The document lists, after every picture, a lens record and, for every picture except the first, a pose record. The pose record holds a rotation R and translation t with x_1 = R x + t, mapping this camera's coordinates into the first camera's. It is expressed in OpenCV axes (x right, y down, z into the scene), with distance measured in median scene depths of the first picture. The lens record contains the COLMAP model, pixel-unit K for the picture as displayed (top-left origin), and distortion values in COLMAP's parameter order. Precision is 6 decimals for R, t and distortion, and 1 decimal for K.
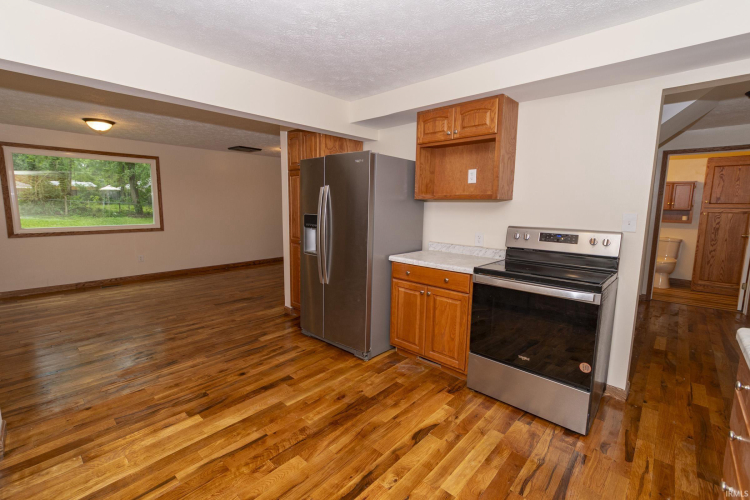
lens RADIAL K [[339.3, 0, 366.5], [0, 339.3, 247.8], [0, 0, 1]] dist [0.001782, 0.000241]
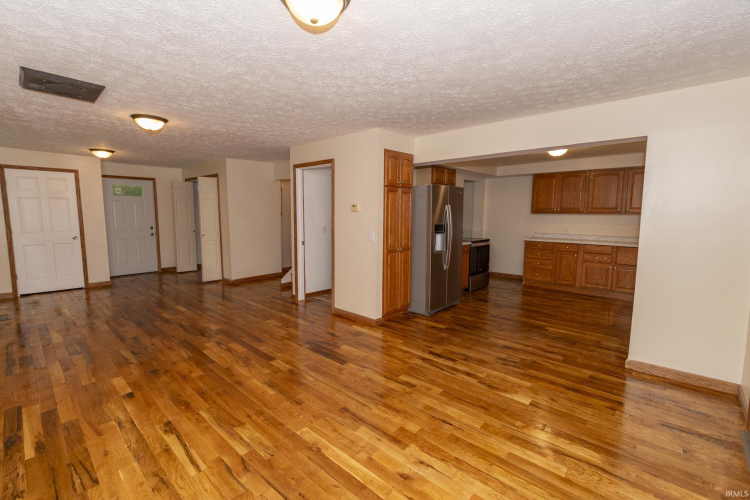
lens RADIAL K [[329.8, 0, 366.6], [0, 329.8, 248.7], [0, 0, 1]] dist [0.001313, -0.000364]
pose [[0.000957, -0.118476, 0.992956, -1.054883], [0.127551, 0.984861, 0.117388, -0.133352], [-0.991832, 0.126540, 0.016055, 0.885102]]
